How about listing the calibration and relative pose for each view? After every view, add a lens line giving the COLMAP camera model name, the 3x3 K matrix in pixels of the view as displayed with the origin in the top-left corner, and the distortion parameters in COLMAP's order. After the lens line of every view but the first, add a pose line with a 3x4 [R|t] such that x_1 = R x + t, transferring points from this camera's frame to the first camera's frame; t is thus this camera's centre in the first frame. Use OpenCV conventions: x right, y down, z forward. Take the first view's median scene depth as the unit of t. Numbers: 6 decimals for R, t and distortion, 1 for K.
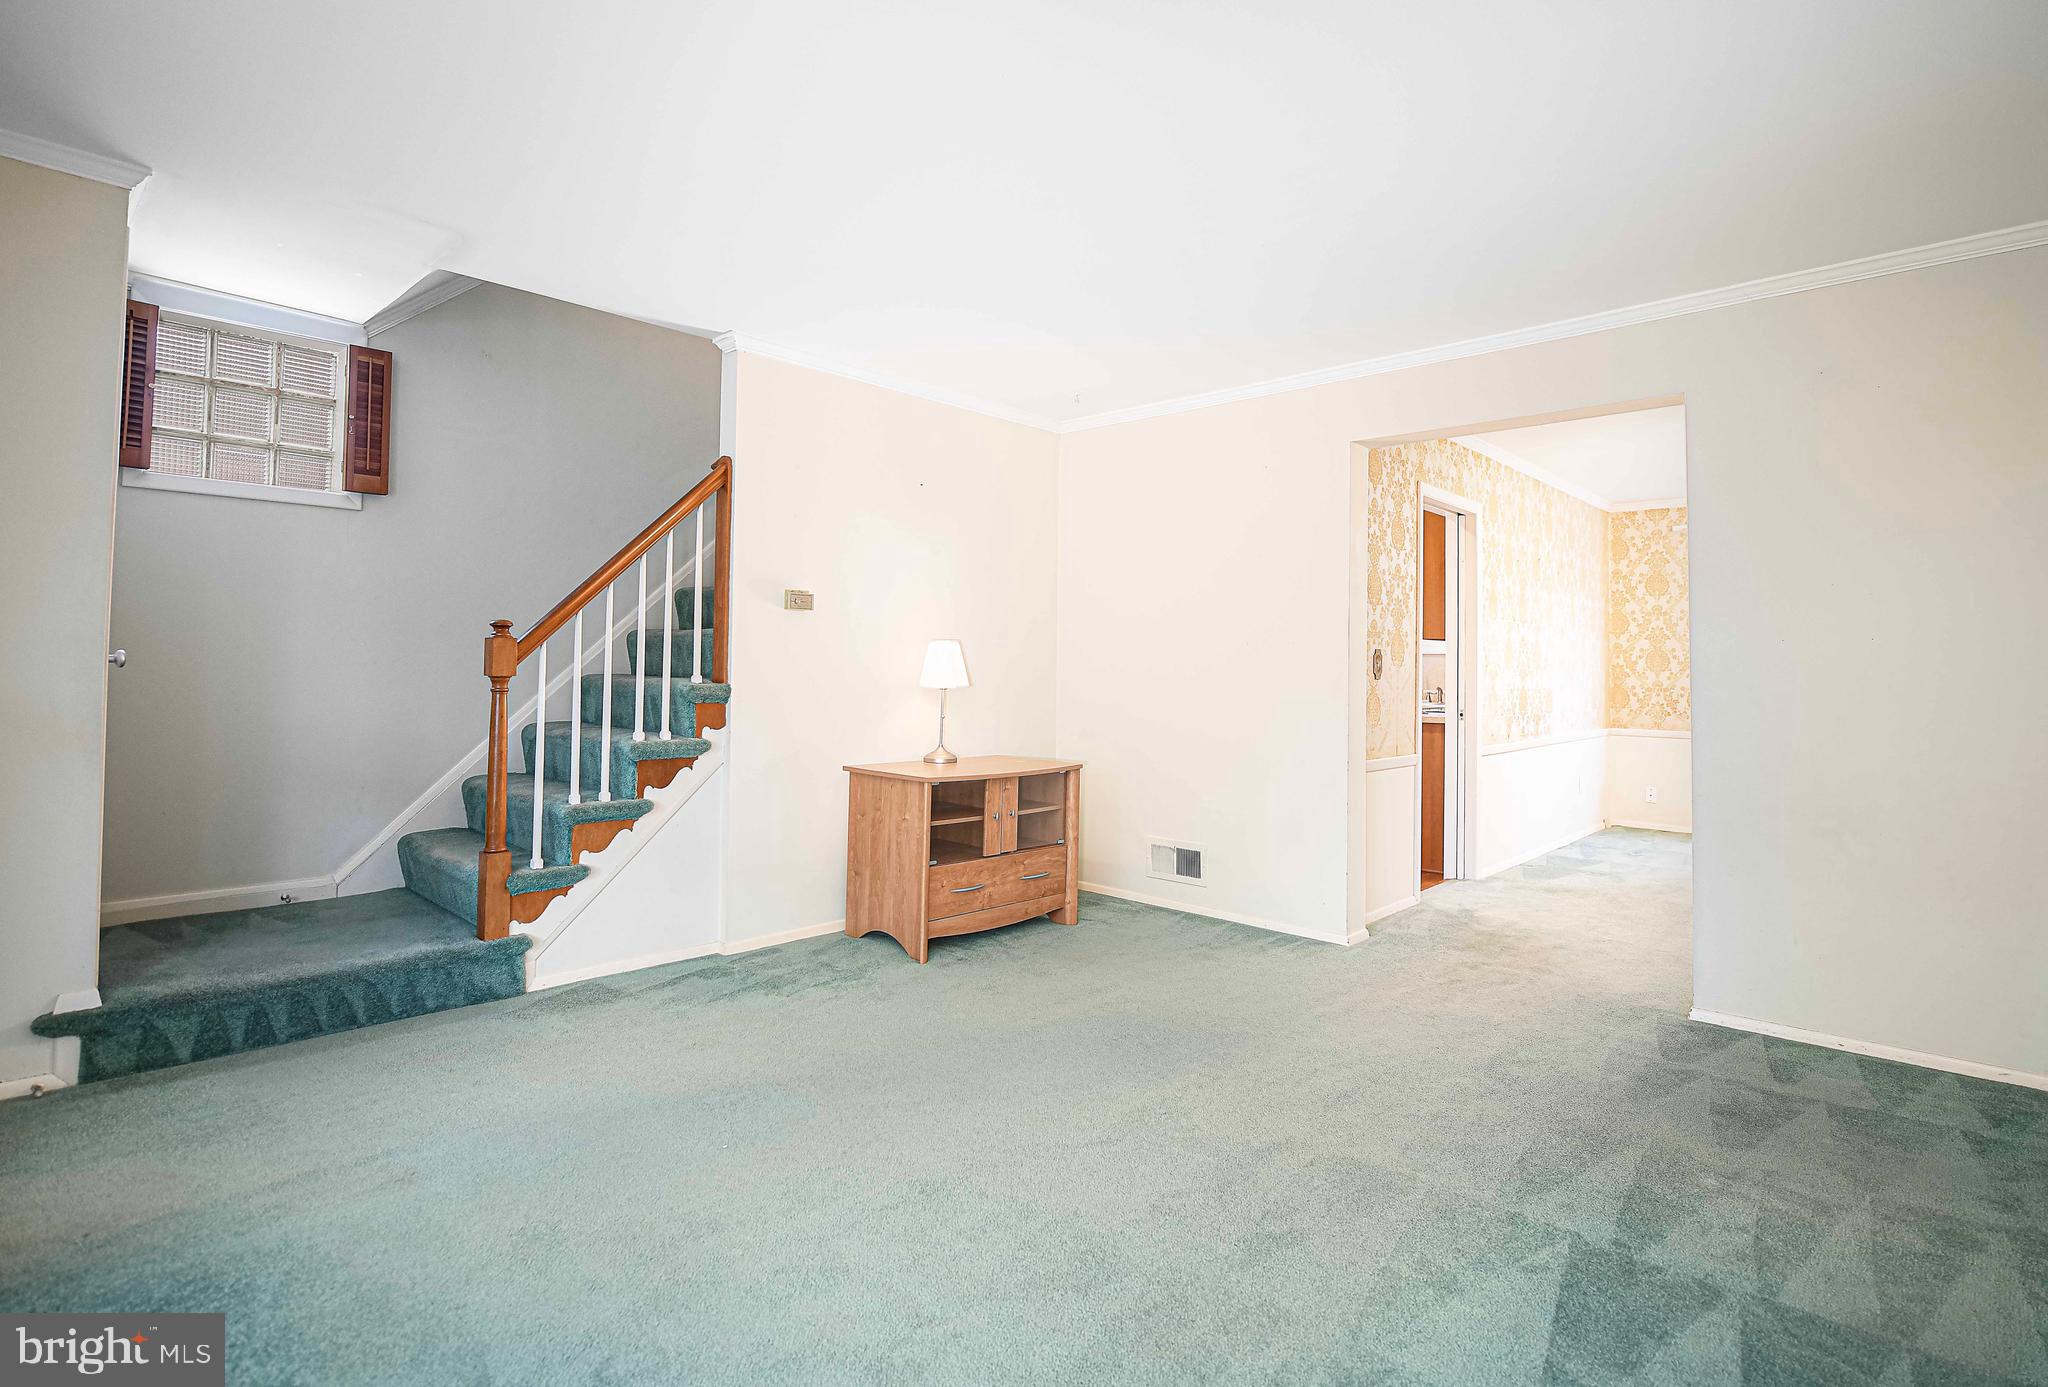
lens RADIAL K [[1018.0, 0, 1023.3], [0, 1018.0, 694.6], [0, 0, 1]] dist [0.004947, -0.001352]
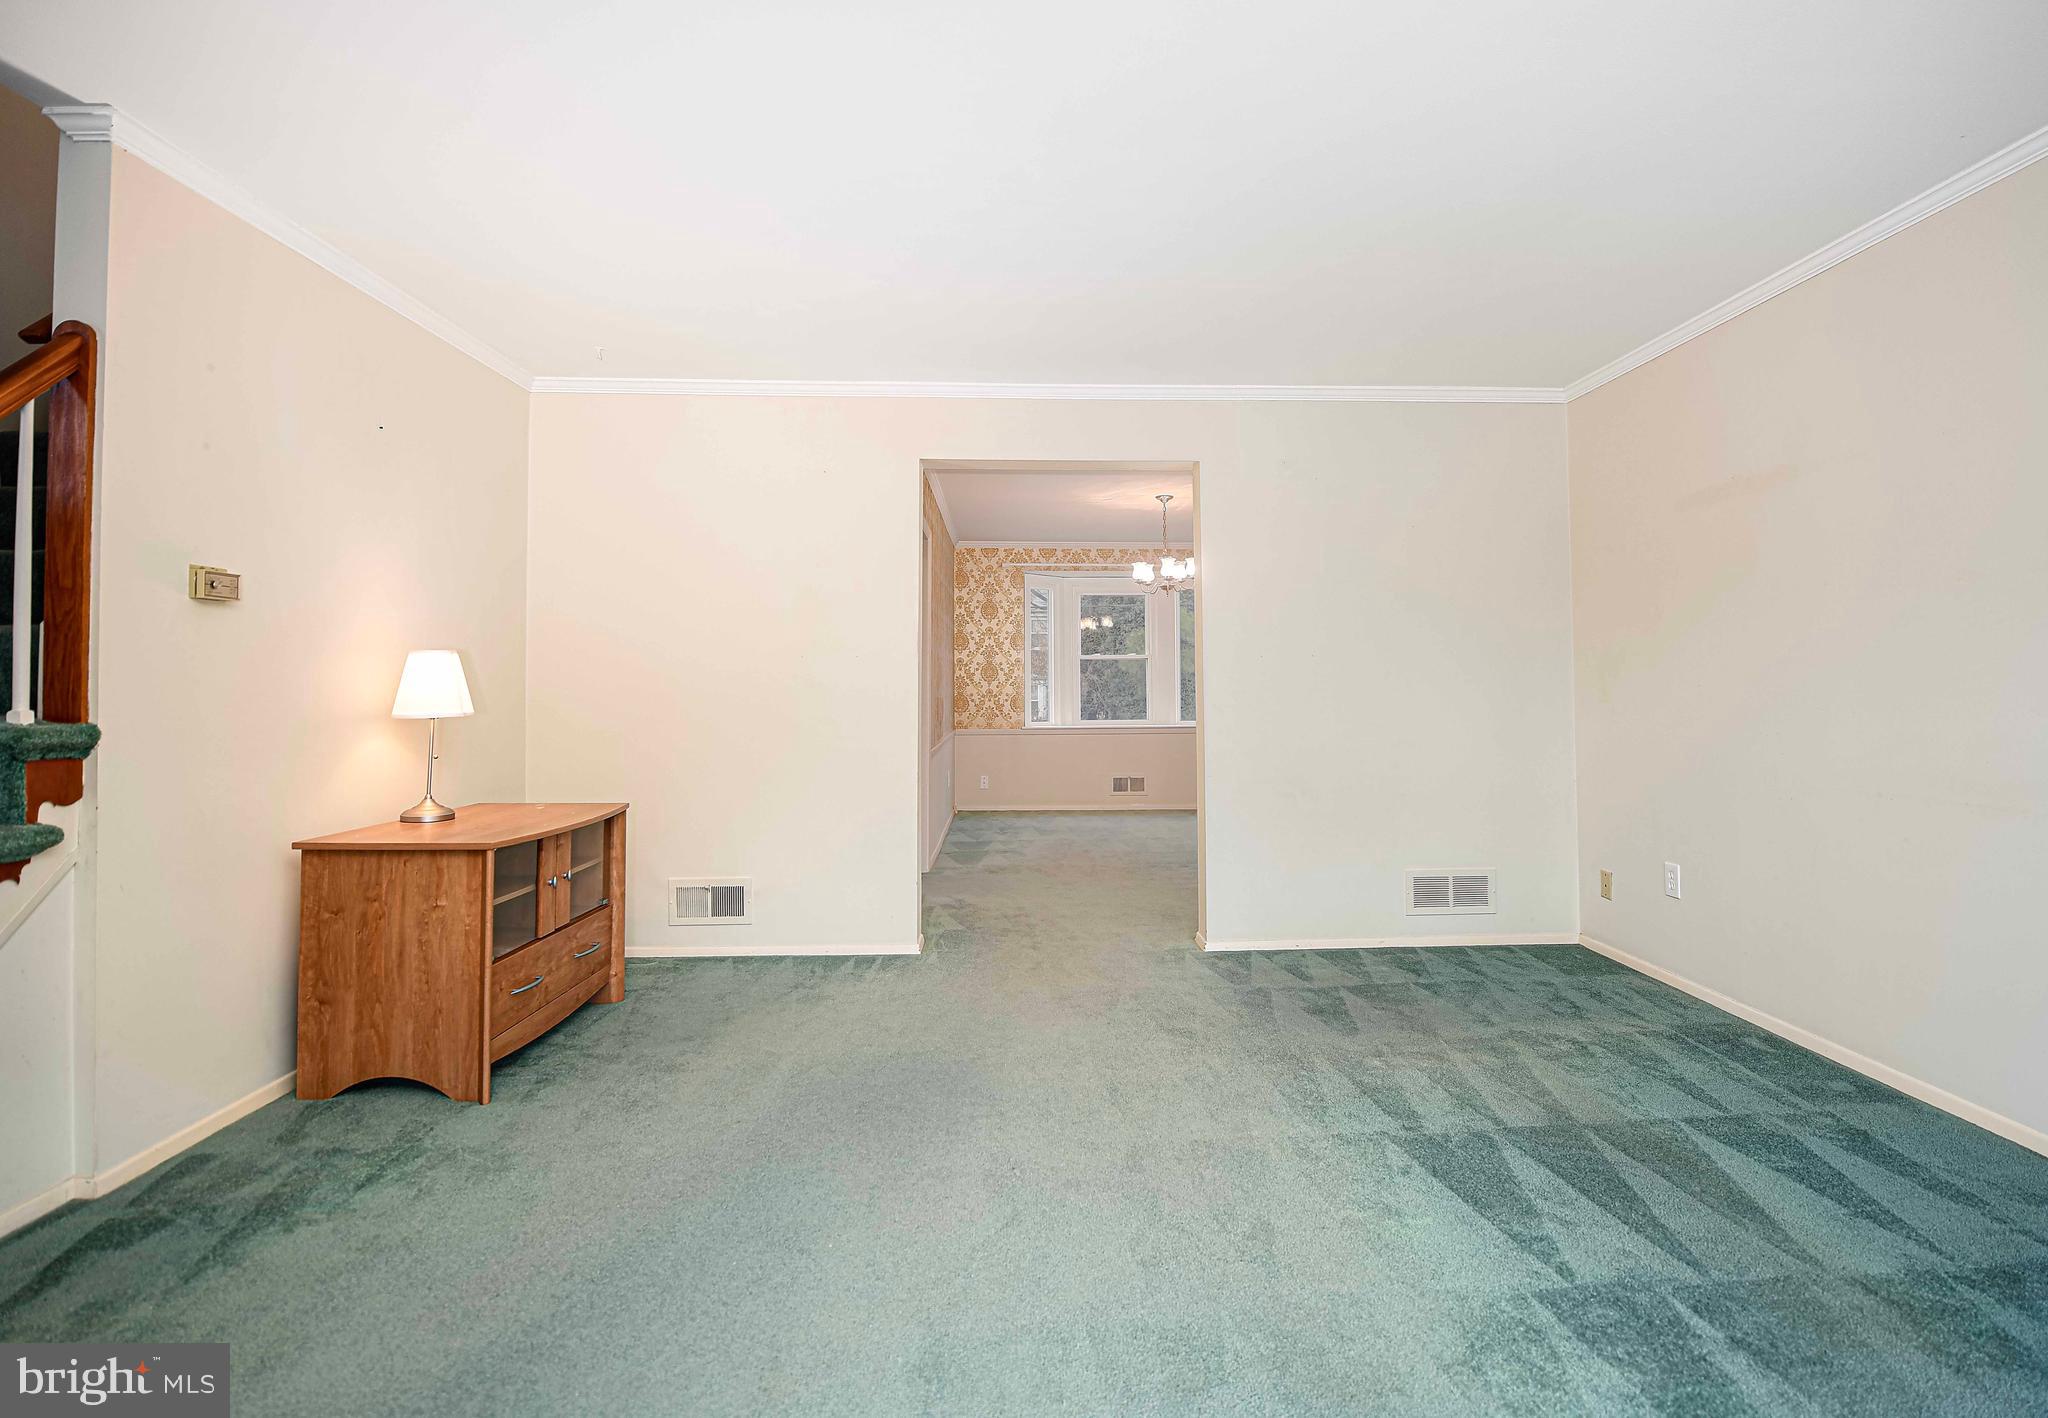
lens RADIAL K [[986.2, 0, 1020.7], [0, 986.2, 703.0], [0, 0, 1]] dist [-0.001781, -0.000368]
pose [[0.699024, -0.028344, 0.714536, -0.311259], [0.030872, 0.999479, 0.009445, -0.010748], [-0.714431, 0.015457, 0.699535, 0.236777]]
